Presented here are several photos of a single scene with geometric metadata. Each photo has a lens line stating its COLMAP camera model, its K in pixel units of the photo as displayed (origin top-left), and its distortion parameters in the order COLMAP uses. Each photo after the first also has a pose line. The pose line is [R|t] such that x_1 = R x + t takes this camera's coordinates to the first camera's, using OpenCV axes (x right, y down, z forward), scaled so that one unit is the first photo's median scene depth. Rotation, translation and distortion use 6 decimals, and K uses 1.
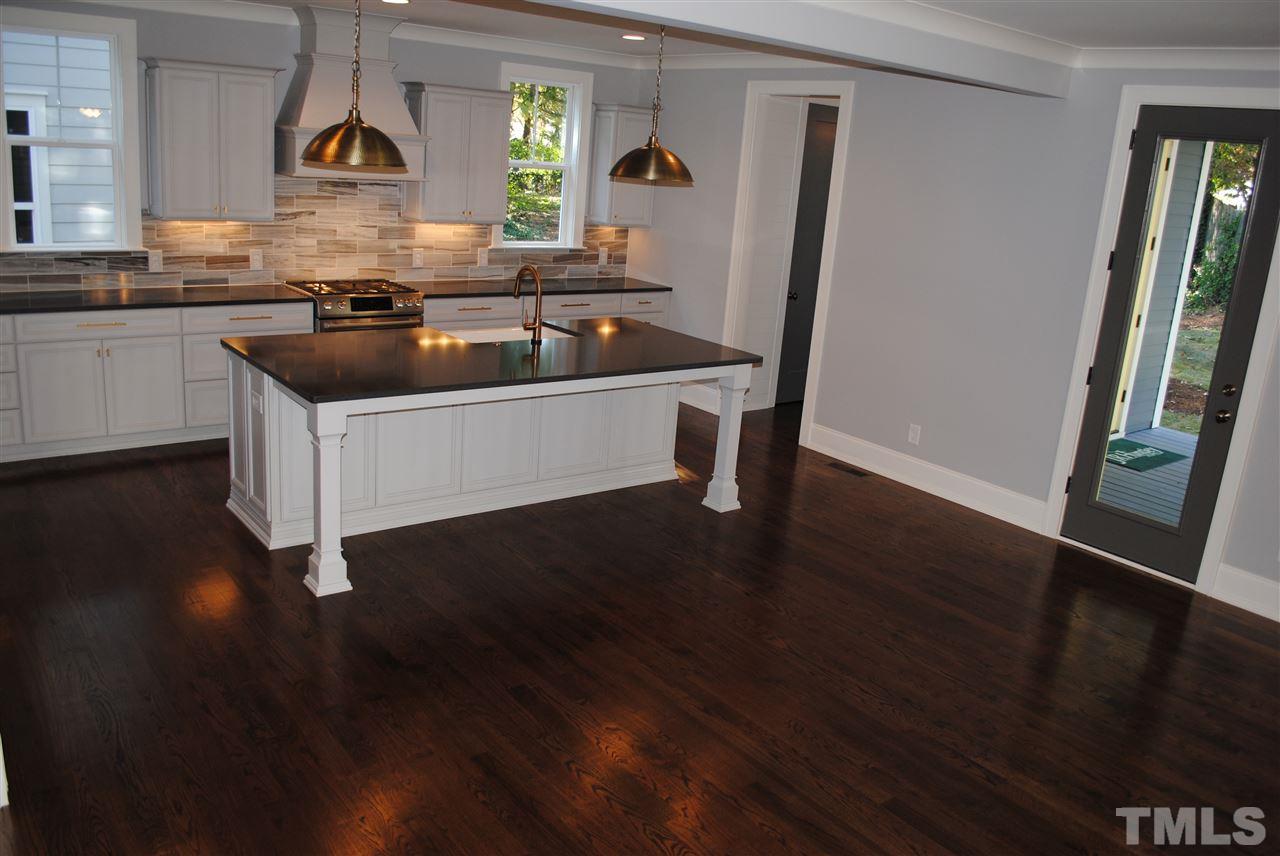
lens RADIAL K [[1010.6, 0, 637.0], [0, 1010.6, 424.5], [0, 0, 1]] dist [-0.064033, -0.011535]
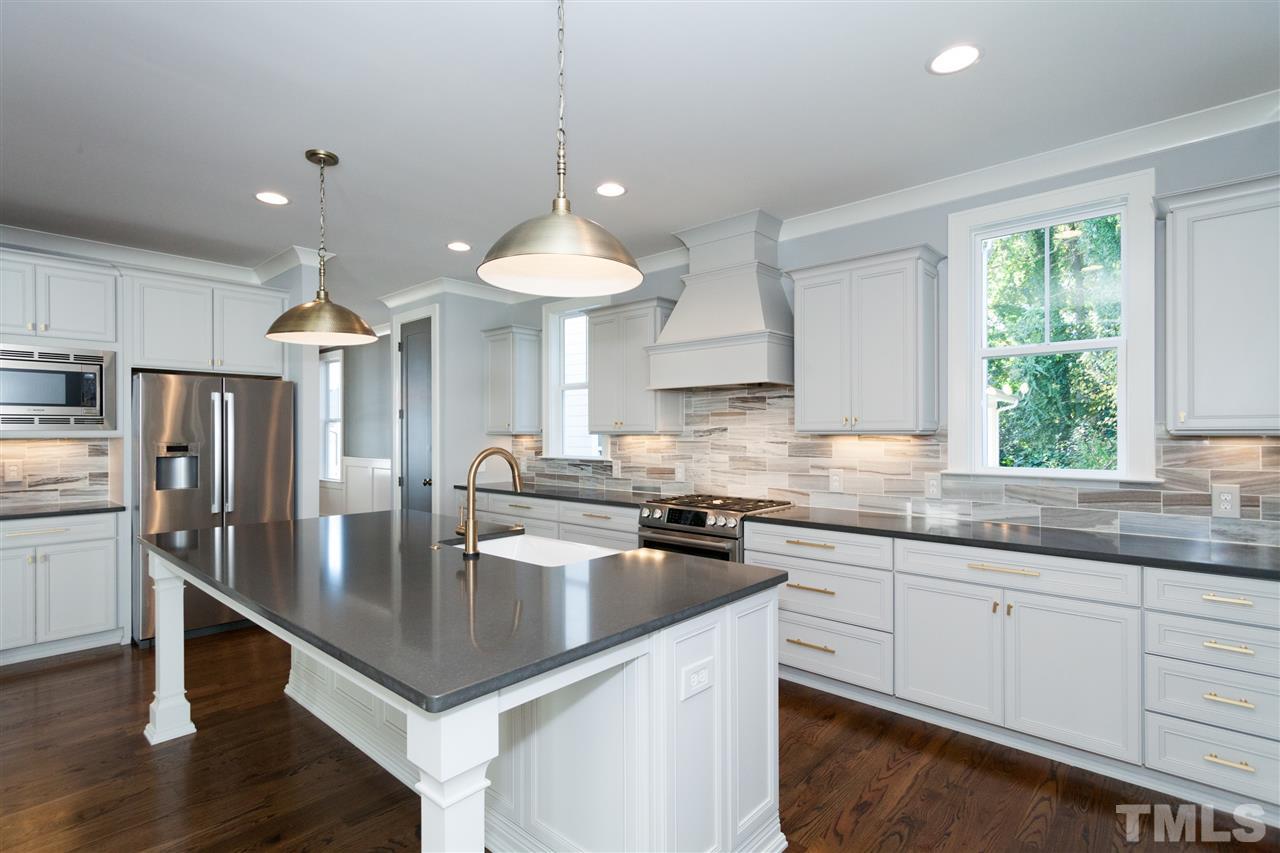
lens RADIAL K [[612.1, 0, 634.5], [0, 612.1, 434.2], [0, 0, 1]] dist [0.010004, 0.000264]
pose [[0.175771, -0.074118, -0.981637, 0.268353], [-0.243938, 0.962783, -0.116373, -0.112995], [0.953729, 0.259914, 0.151149, 0.824438]]
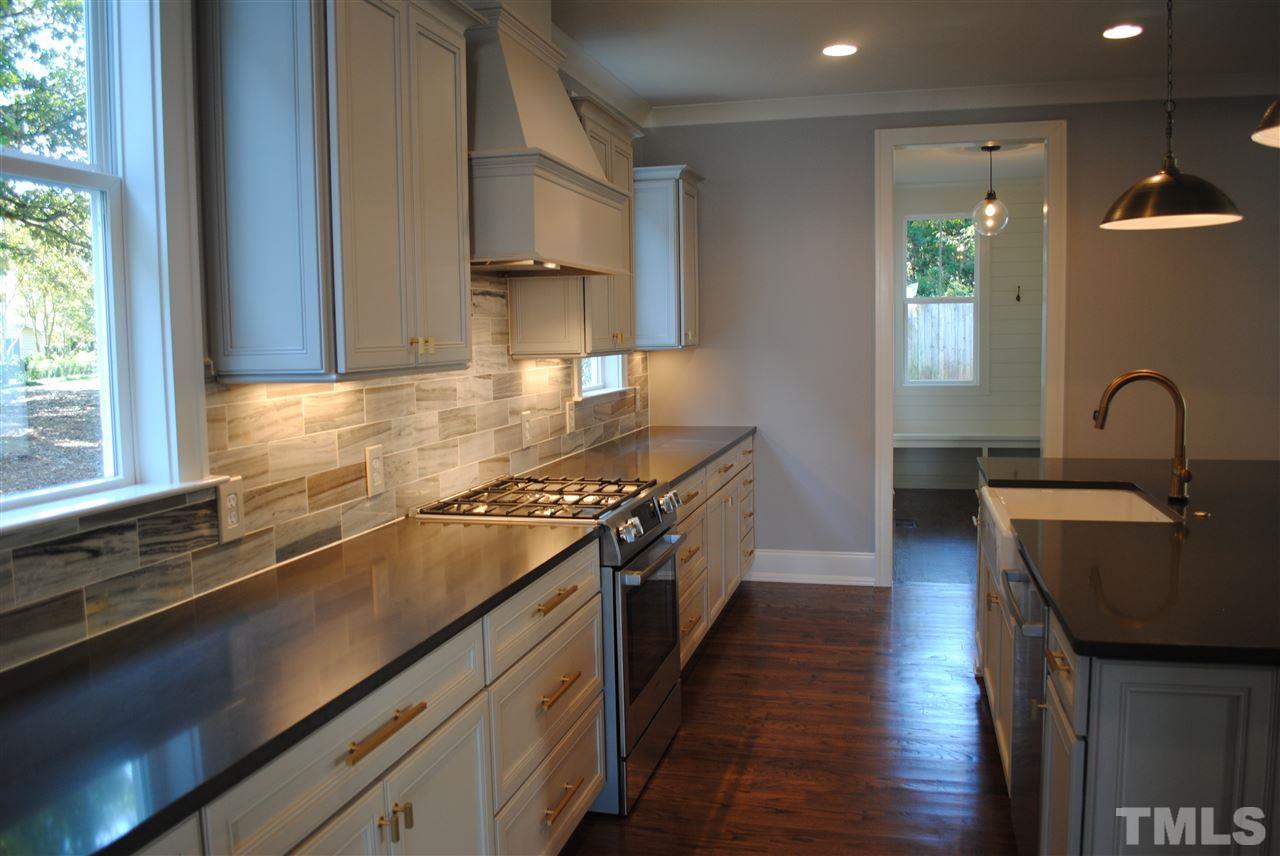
lens RADIAL K [[1010.6, 0, 644.9], [0, 1010.6, 425.0], [0, 0, 1]] dist [-0.064033, -0.011535]
pose [[0.786383, -0.144631, 0.600570, -0.534028], [0.235947, 0.968818, -0.075634, -0.122053], [-0.570904, 0.201180, 0.795987, 0.581464]]
